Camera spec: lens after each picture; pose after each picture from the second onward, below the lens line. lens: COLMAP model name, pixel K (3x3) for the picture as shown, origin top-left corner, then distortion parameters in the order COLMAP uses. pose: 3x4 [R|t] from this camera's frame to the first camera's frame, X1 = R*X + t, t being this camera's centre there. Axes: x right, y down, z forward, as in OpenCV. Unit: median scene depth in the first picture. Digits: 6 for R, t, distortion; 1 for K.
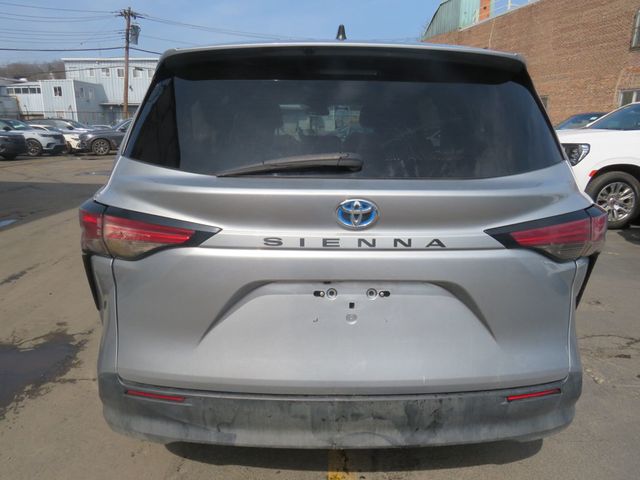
lens RADIAL K [[459.7, 0, 306.8], [0, 459.7, 241.0], [0, 0, 1]] dist [-0.058151, 0.039861]
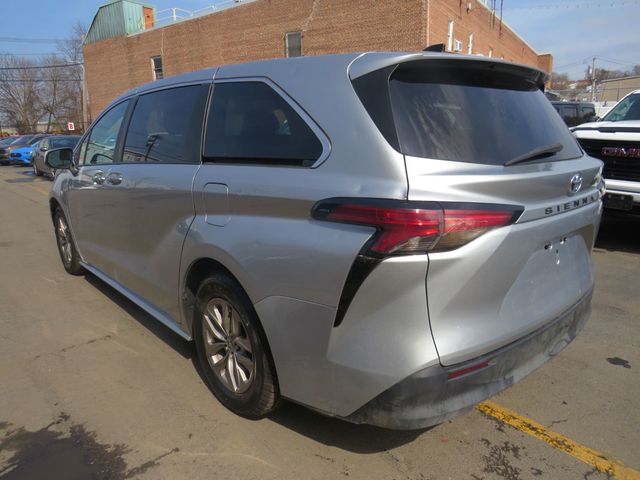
lens RADIAL K [[459.7, 0, 306.8], [0, 459.7, 241.0], [0, 0, 1]] dist [-0.058151, 0.039861]
pose [[0.768146, -0.171220, 0.616956, -1.377801], [0.179316, 0.982549, 0.049422, -0.098203], [-0.614652, 0.072667, 0.785444, 0.387990]]
